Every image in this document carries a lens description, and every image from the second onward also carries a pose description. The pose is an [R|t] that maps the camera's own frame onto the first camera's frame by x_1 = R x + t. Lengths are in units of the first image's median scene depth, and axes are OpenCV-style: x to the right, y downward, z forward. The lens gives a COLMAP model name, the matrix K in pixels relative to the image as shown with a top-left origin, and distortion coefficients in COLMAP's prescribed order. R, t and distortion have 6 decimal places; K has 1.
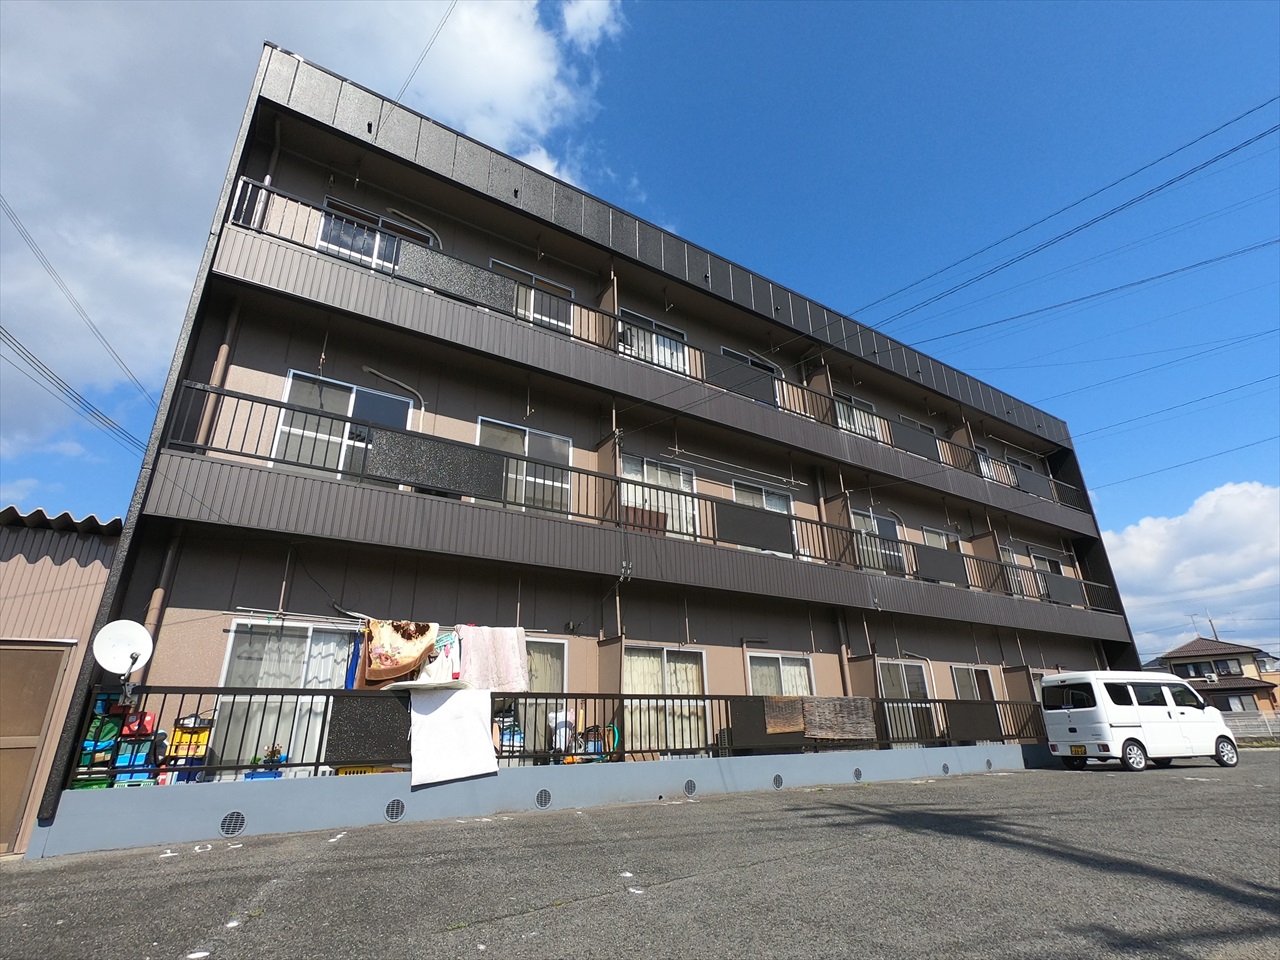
lens RADIAL K [[635.3, 0, 640.8], [0, 635.3, 477.2], [0, 0, 1]] dist [-0.002125, 0.000767]
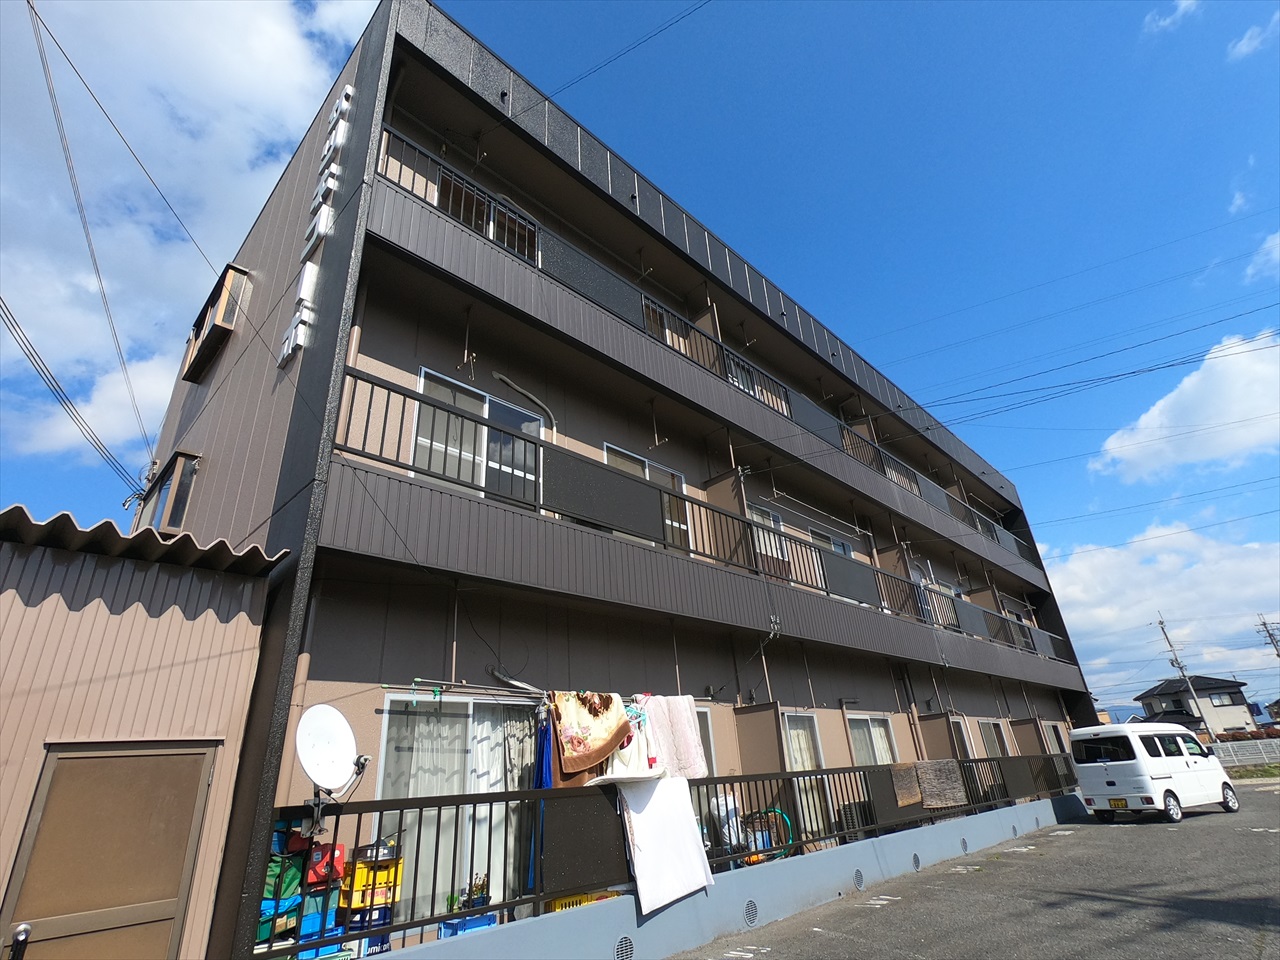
lens RADIAL K [[635.3, 0, 635.9], [0, 635.3, 479.2], [0, 0, 1]] dist [-0.002125, 0.000767]
pose [[0.977844, 0.051653, 0.202860, -0.441833], [-0.037573, 0.996649, -0.072655, 0.016754], [-0.205933, 0.063423, 0.976509, 0.181973]]
